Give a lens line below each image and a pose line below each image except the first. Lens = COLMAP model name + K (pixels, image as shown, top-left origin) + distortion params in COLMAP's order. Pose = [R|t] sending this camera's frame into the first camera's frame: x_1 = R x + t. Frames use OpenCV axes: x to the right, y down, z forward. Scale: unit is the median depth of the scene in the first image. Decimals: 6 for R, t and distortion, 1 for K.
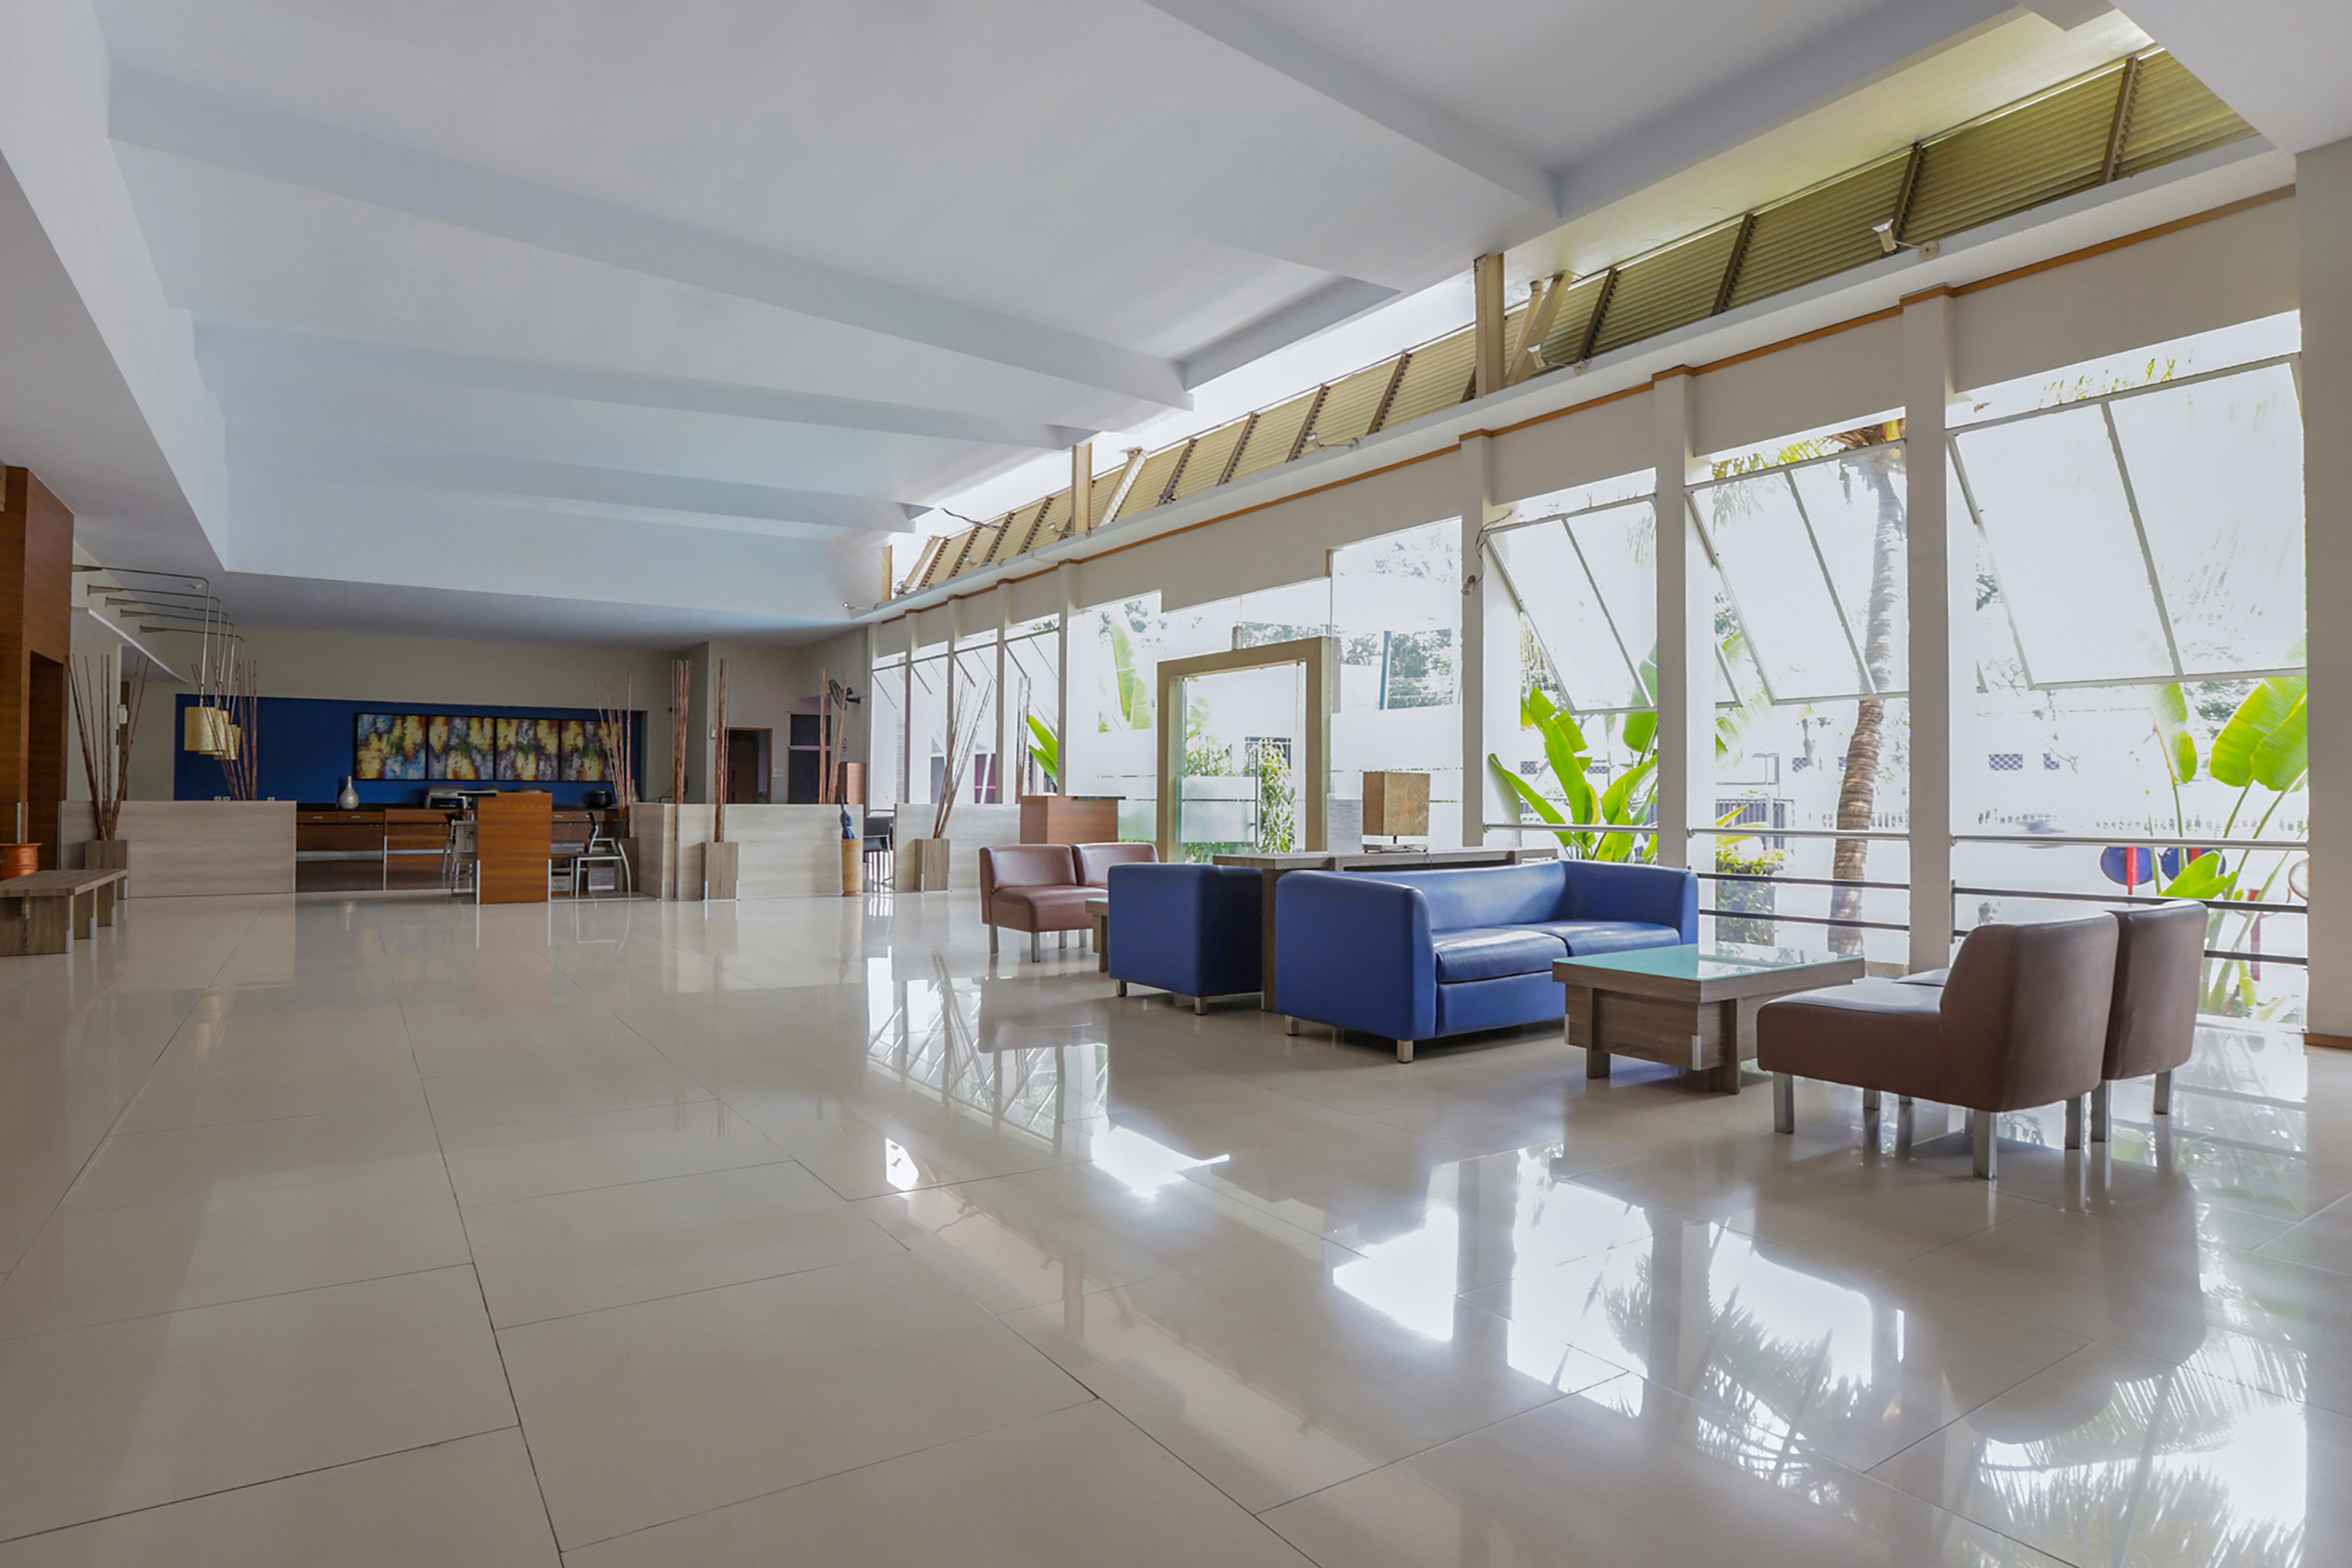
lens RADIAL K [[1256.9, 0, 1165.2], [0, 1256.9, 771.7], [0, 0, 1]] dist [-0.037475, 0.002050]
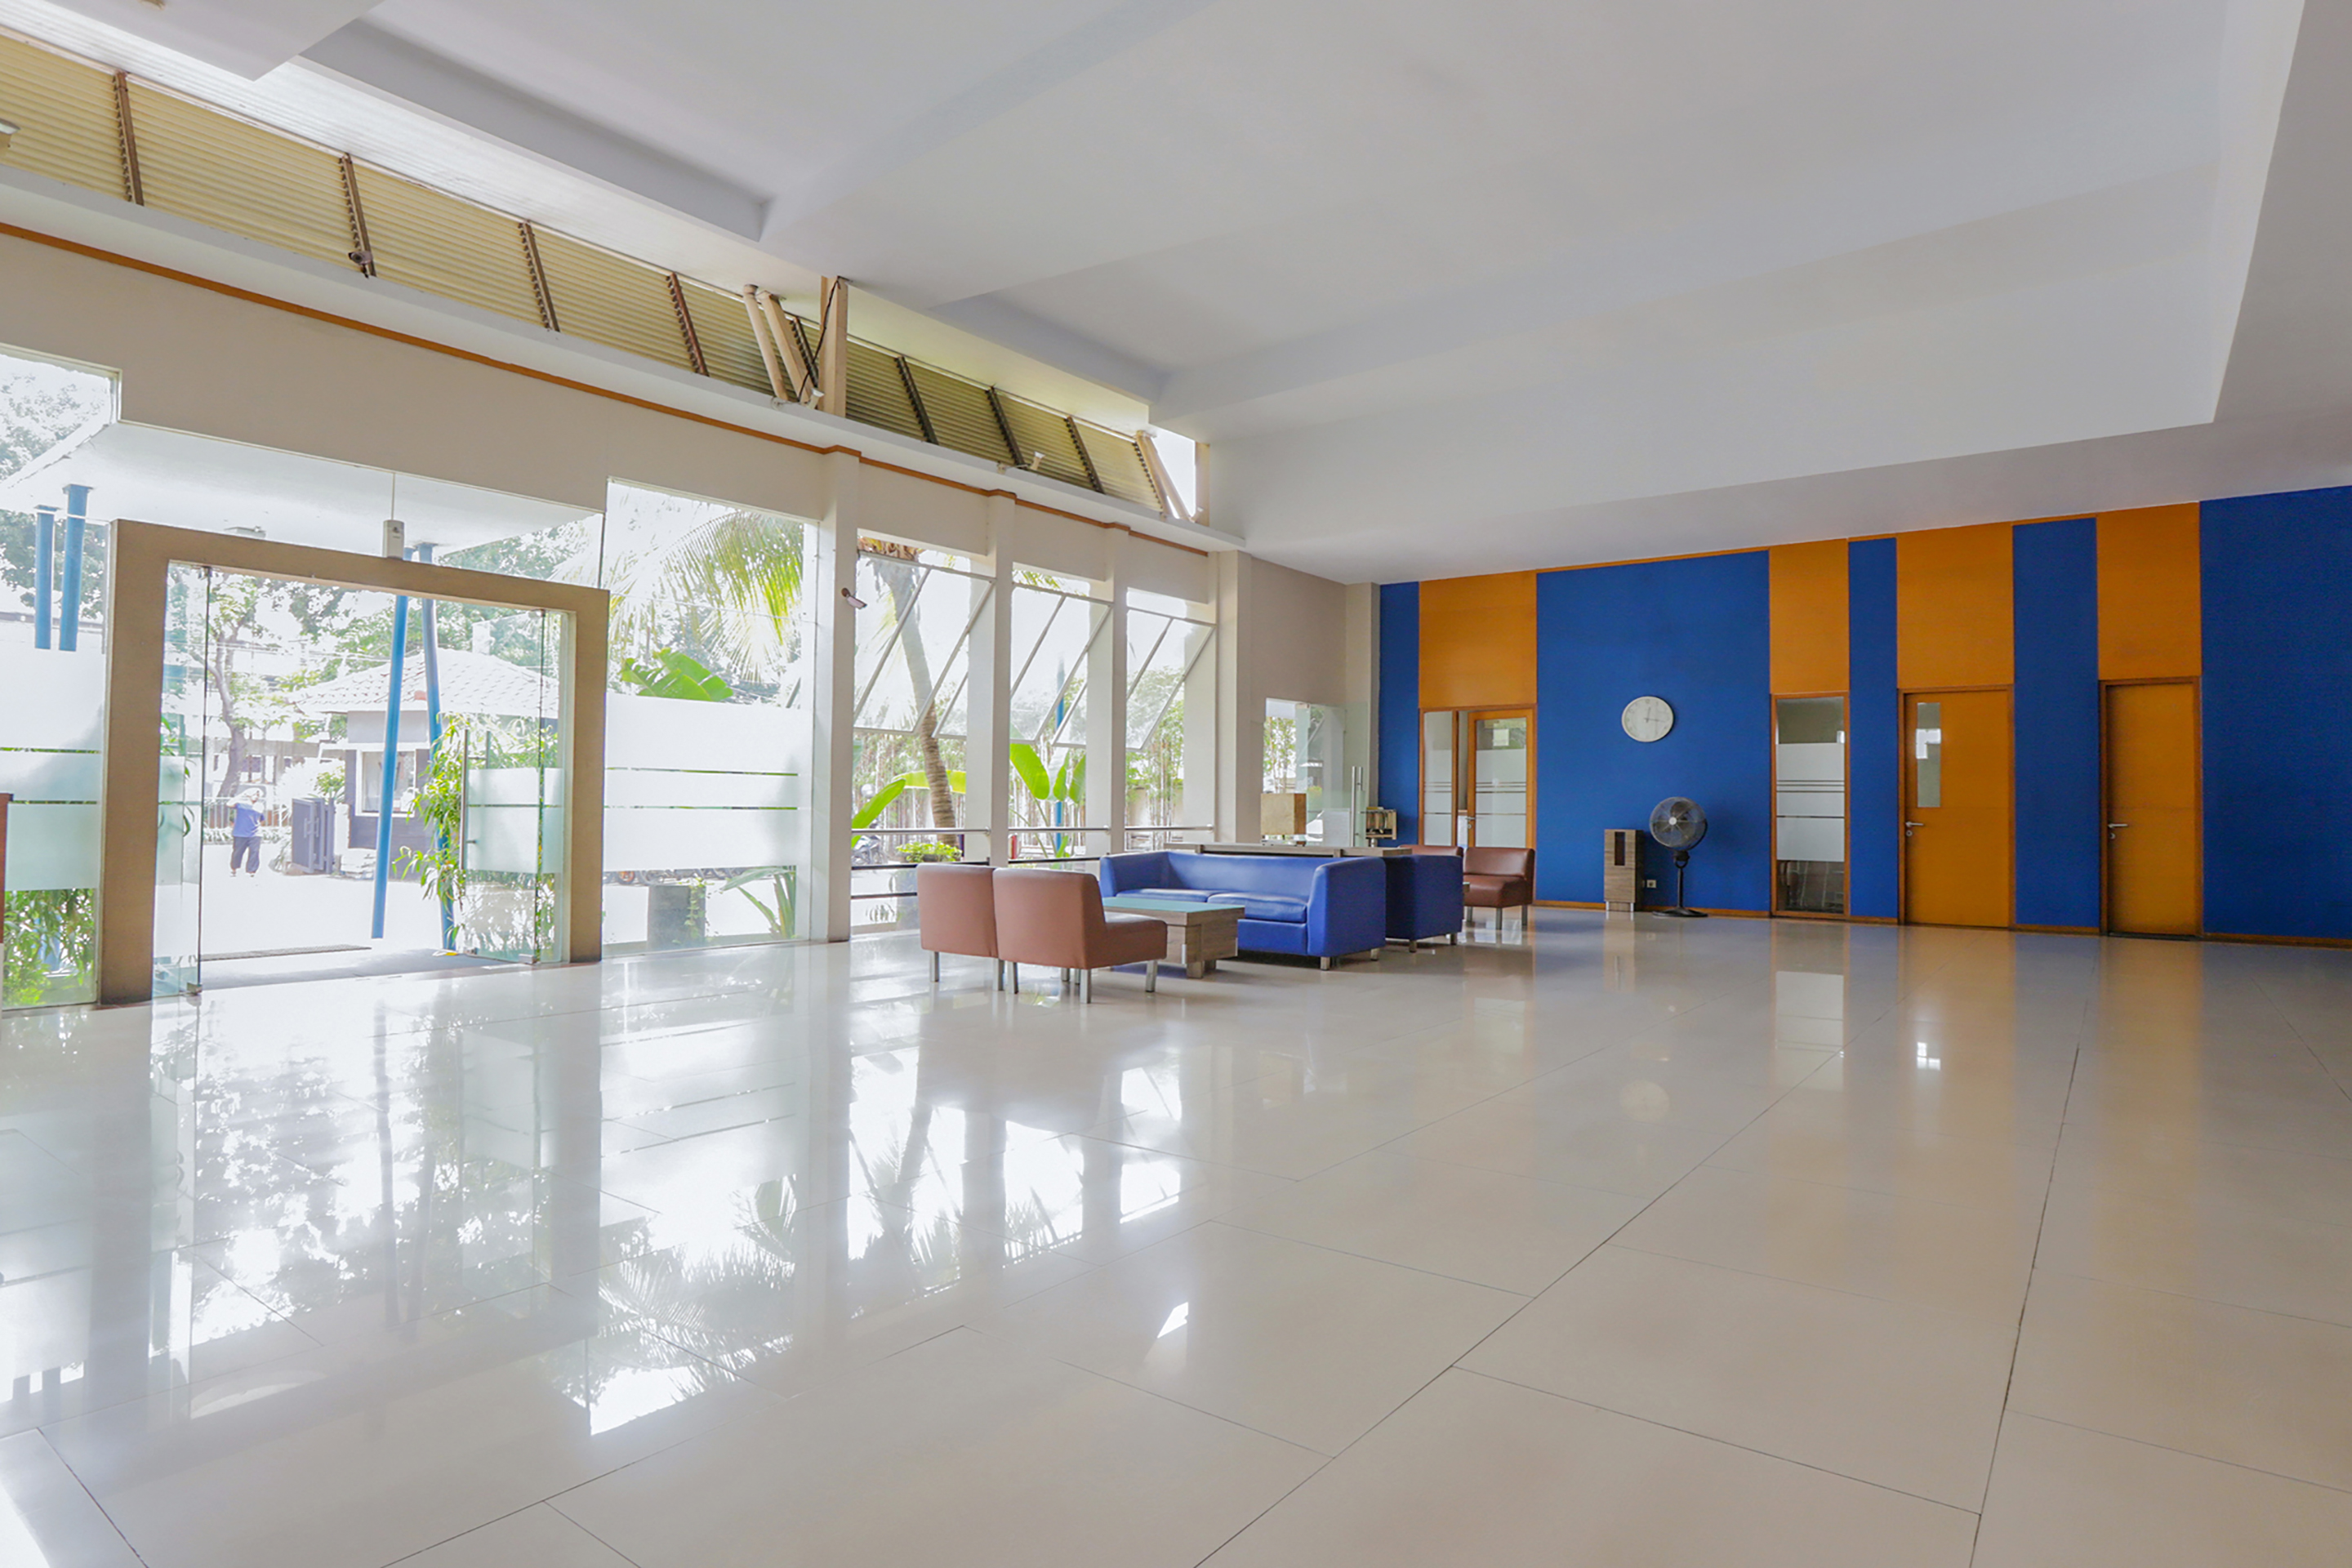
lens RADIAL K [[1256.9, 0, 1165.2], [0, 1256.9, 771.7], [0, 0, 1]] dist [-0.037475, 0.002050]
pose [[-0.315544, 0.021818, 0.948660, -0.858794], [-0.030209, 0.998998, -0.033024, 0.020297], [-0.948430, -0.039078, -0.314568, 1.127587]]
